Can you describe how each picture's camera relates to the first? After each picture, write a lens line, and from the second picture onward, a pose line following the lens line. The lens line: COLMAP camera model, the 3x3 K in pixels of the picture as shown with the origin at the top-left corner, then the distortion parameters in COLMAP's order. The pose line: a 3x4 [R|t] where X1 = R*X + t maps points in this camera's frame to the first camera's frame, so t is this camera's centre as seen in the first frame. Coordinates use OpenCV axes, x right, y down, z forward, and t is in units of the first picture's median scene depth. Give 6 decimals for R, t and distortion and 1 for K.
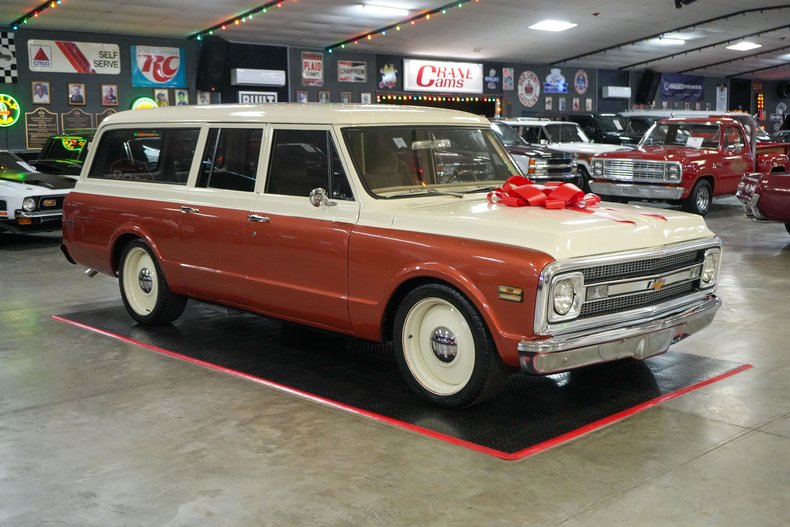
lens RADIAL K [[971.7, 0, 411.7], [0, 971.7, 244.8], [0, 0, 1]] dist [0.001565, 0.044817]
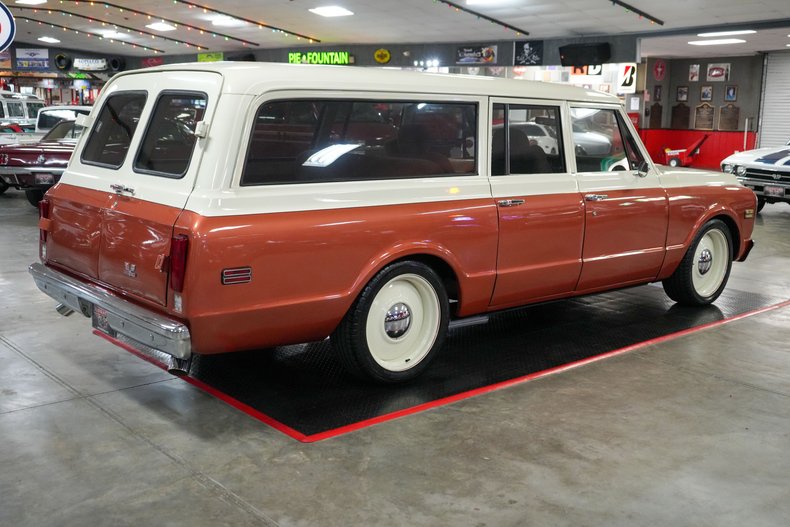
lens RADIAL K [[861.9, 0, 395.7], [0, 861.9, 262.7], [0, 0, 1]] dist [-0.004374, 0.009049]
pose [[0.073001, -0.173905, 0.982053, -0.422891], [0.100169, 0.980979, 0.166269, -0.051733], [-0.992289, 0.086233, 0.089032, 0.454808]]
